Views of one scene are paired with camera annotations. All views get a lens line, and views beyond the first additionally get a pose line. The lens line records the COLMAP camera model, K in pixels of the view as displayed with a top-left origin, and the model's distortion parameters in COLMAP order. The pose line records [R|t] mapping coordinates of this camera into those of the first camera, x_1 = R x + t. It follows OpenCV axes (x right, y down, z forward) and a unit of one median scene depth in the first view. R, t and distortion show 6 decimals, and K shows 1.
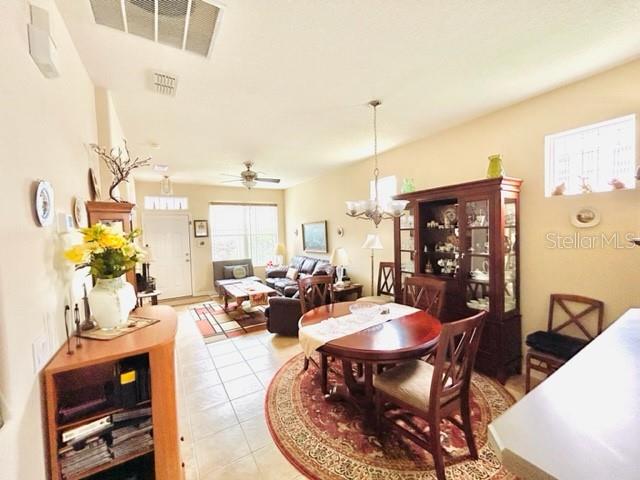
lens RADIAL K [[260.4, 0, 319.7], [0, 260.4, 238.2], [0, 0, 1]] dist [0.001350, 0.000110]
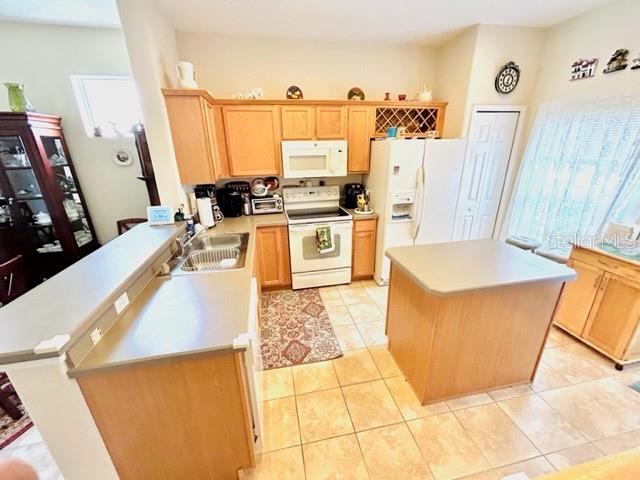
lens RADIAL K [[260.4, 0, 319.7], [0, 260.4, 238.2], [0, 0, 1]] dist [0.001350, 0.000110]
pose [[0.344755, -0.290029, 0.892763, 0.058964], [0.033629, 0.954277, 0.297027, -0.029053], [-0.938090, -0.072379, 0.338745, -0.215012]]
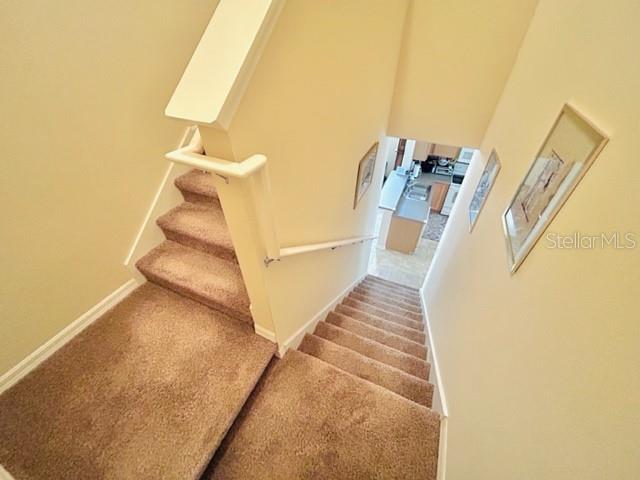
lens RADIAL K [[257.9, 0, 320.0], [0, 257.9, 240.0], [0, 0, 1]] dist [-0.000453, -0.000039]
pose [[0.825676, -0.335837, 0.453290, -0.772839], [-0.007384, 0.796999, 0.603936, -0.520068], [-0.564096, -0.502002, 0.655583, -0.624154]]
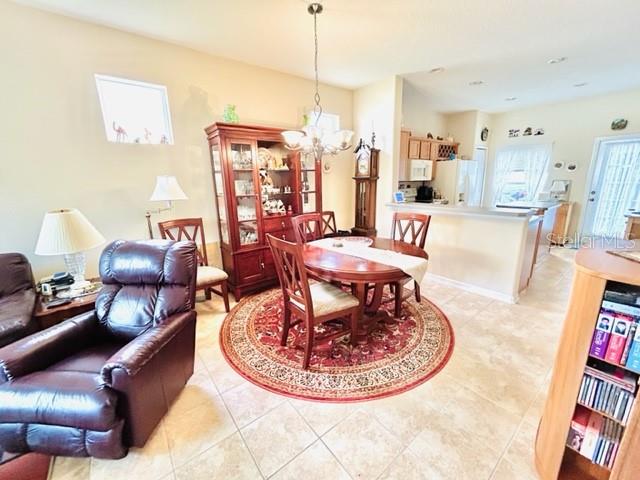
lens RADIAL K [[260.4, 0, 319.7], [0, 260.4, 238.2], [0, 0, 1]] dist [0.001350, 0.000110]
pose [[-0.116914, -0.193275, 0.974154, -0.499749], [0.053037, 0.978266, 0.200456, 0.022414], [-0.991725, 0.075102, -0.104122, 0.759337]]
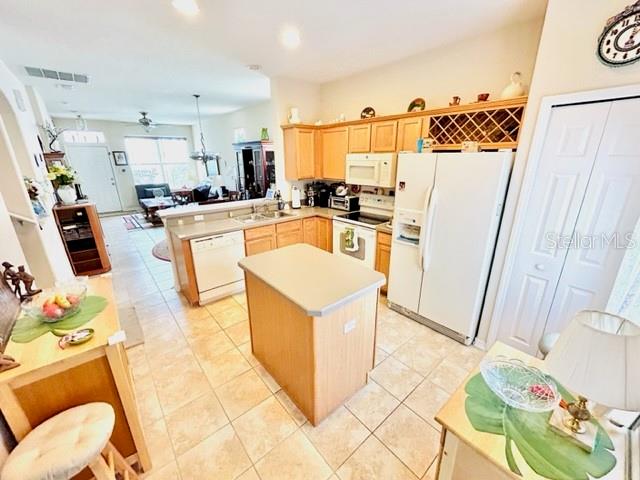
lens RADIAL K [[260.4, 0, 319.7], [0, 260.4, 238.2], [0, 0, 1]] dist [0.001350, 0.000110]
pose [[0.988126, -0.026465, 0.151347, 0.517023], [-0.015535, 0.962795, 0.269784, -0.034988], [-0.152856, -0.268932, 0.950952, -0.788210]]
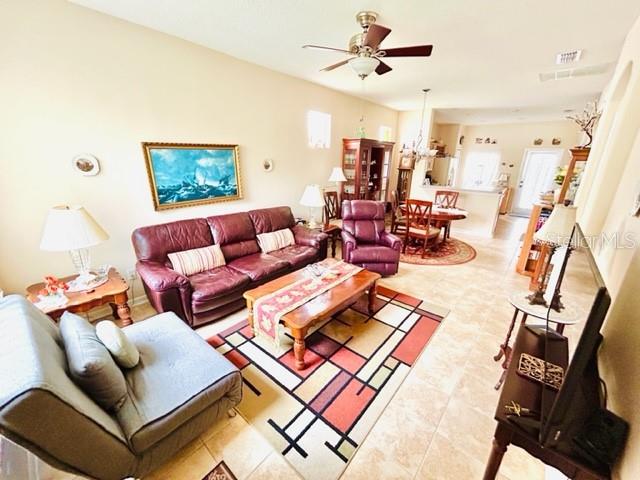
lens RADIAL K [[260.4, 0, 319.7], [0, 260.4, 238.2], [0, 0, 1]] dist [0.001350, 0.000110]
pose [[-0.299030, -0.262430, 0.917448, -0.948990], [0.012021, 0.960328, 0.278614, -0.042161], [-0.954168, 0.094343, -0.284012, 1.509355]]
